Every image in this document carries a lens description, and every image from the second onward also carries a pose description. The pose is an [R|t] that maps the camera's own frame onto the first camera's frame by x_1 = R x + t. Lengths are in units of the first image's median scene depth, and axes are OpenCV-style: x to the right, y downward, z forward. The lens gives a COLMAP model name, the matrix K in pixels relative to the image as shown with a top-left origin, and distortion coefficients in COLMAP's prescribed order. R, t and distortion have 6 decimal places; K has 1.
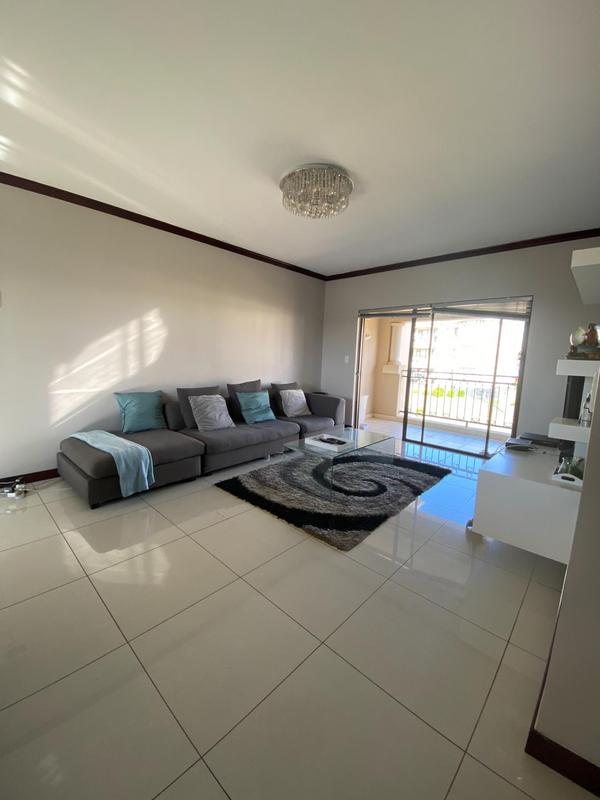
lens RADIAL K [[323.6, 0, 301.4], [0, 323.6, 400.6], [0, 0, 1]] dist [0.046865, -0.038375]
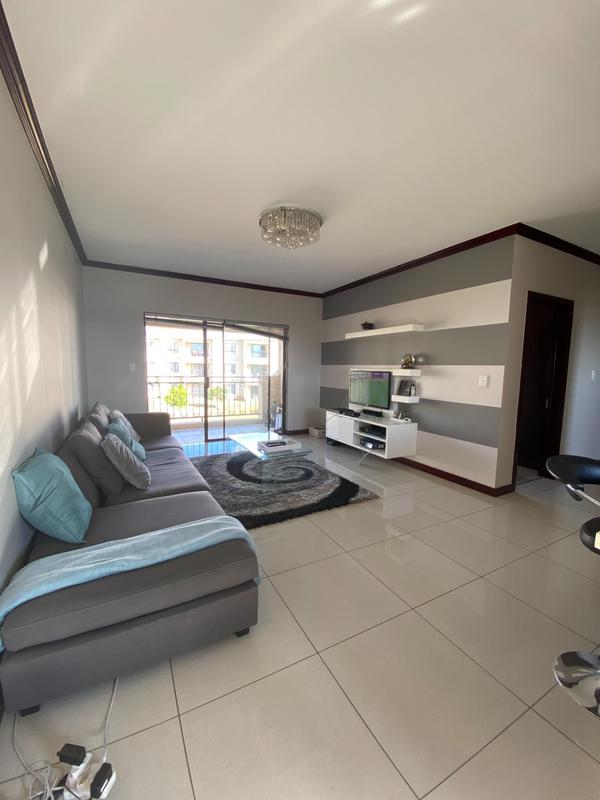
lens RADIAL K [[323.6, 0, 301.4], [0, 323.6, 400.6], [0, 0, 1]] dist [0.046865, -0.038375]
pose [[0.320723, -0.128971, 0.938351, -0.737902], [0.119602, 0.988271, 0.094952, -0.098035], [-0.939591, 0.081775, 0.332387, 0.429842]]
